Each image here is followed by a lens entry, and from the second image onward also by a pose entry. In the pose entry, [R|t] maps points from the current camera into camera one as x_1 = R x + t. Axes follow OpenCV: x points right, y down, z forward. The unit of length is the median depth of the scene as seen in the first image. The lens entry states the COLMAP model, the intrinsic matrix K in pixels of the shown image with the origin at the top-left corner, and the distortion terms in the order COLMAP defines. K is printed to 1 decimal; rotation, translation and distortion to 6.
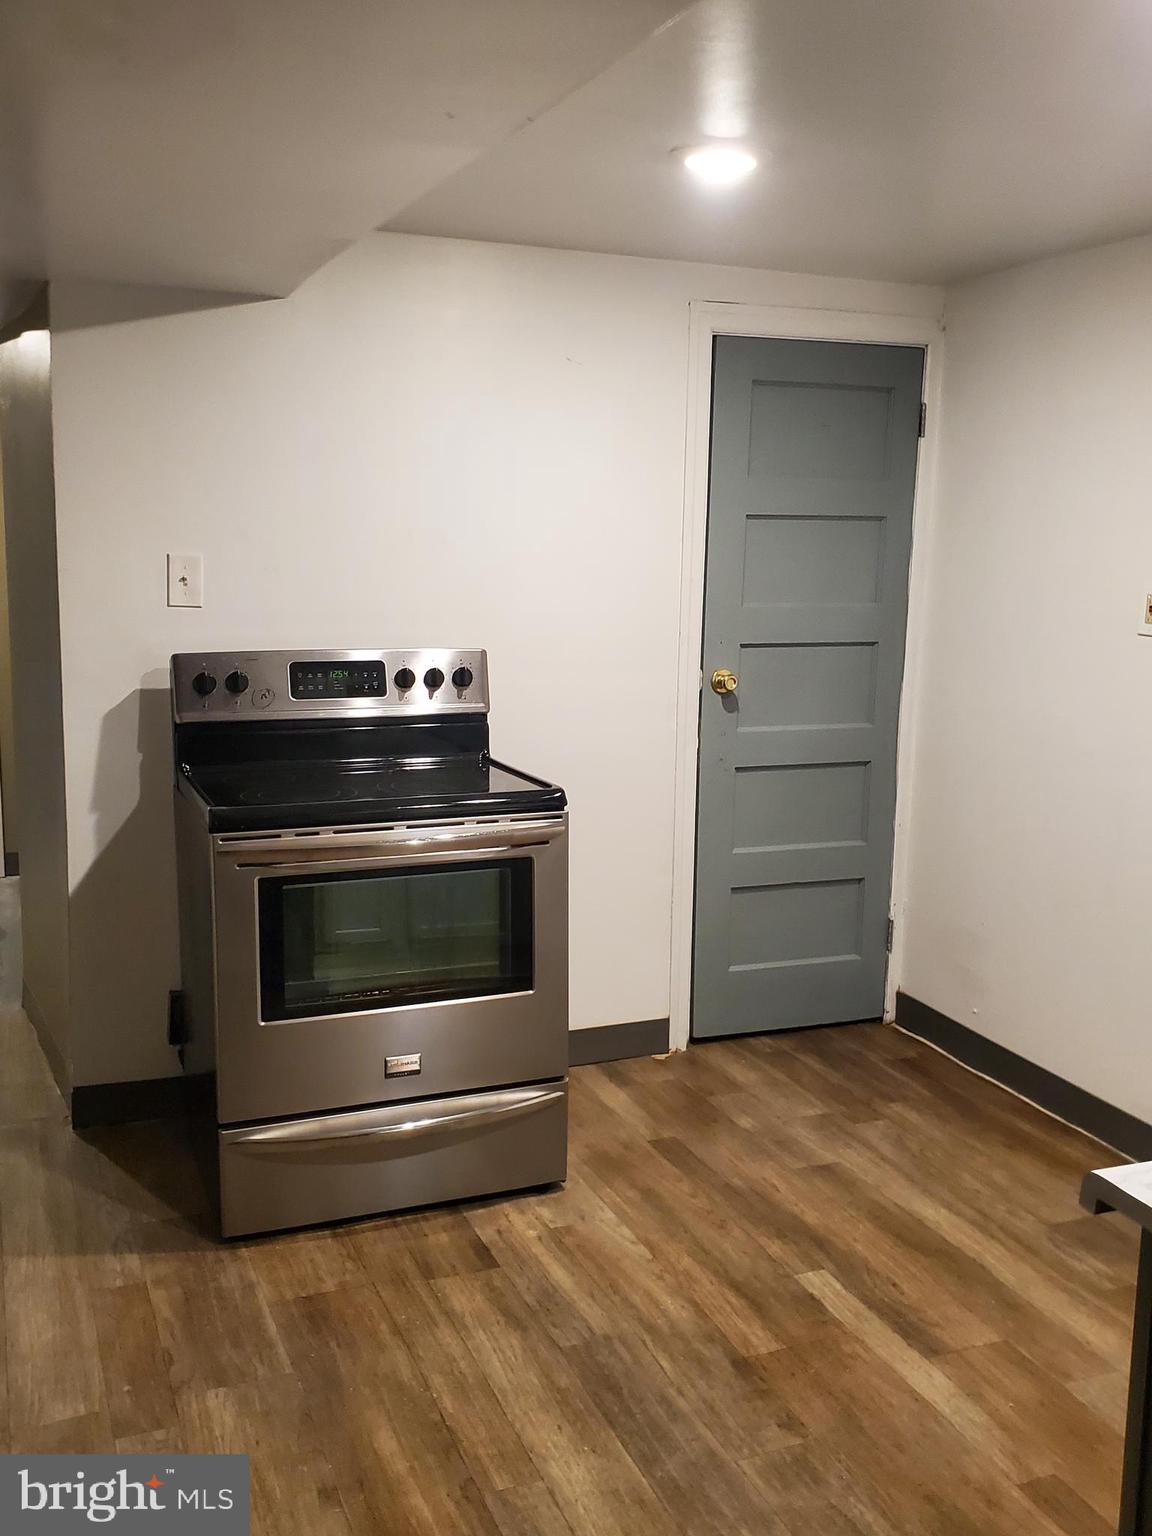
lens RADIAL K [[1168.3, 0, 576.0], [0, 1168.3, 768.0], [0, 0, 1]] dist [0.063851, -0.048184]
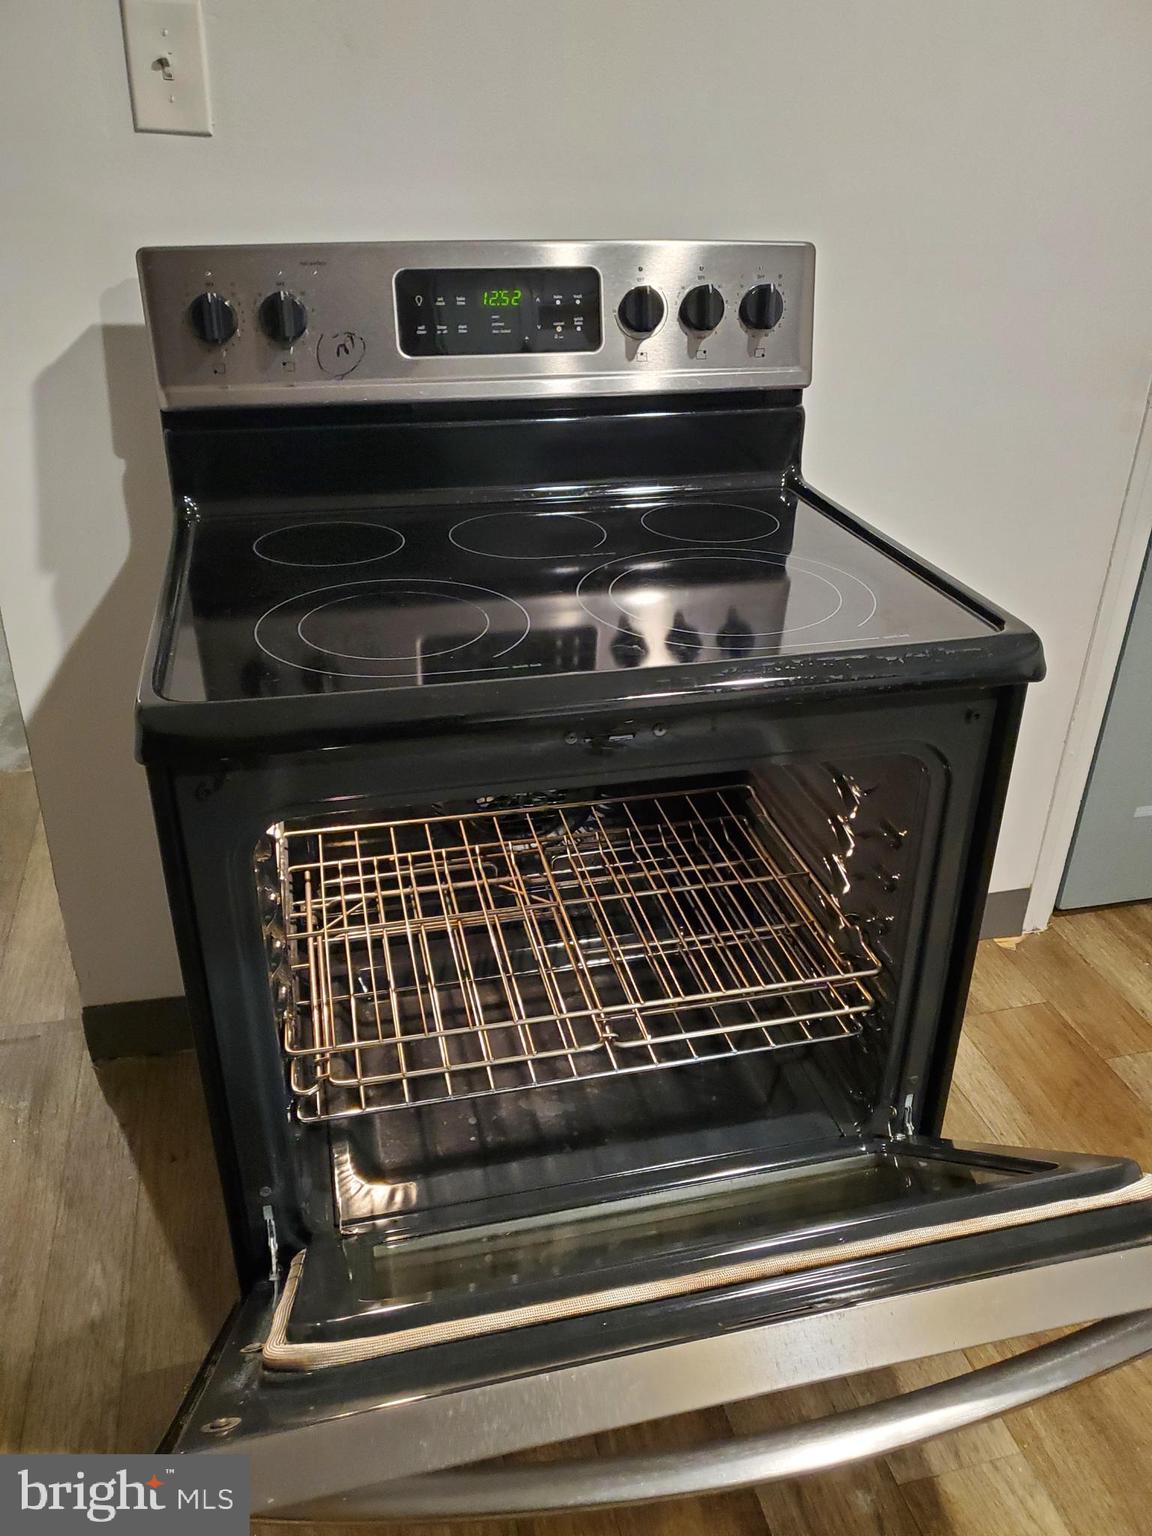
lens RADIAL K [[1168.3, 0, 576.0], [0, 1168.3, 768.0], [0, 0, 1]] dist [0.063851, -0.048184]
pose [[0.983088, 0.079392, -0.165031, -0.083384], [-0.025019, 0.950919, 0.308425, -0.049480], [0.181418, -0.299080, 0.936824, 0.525125]]
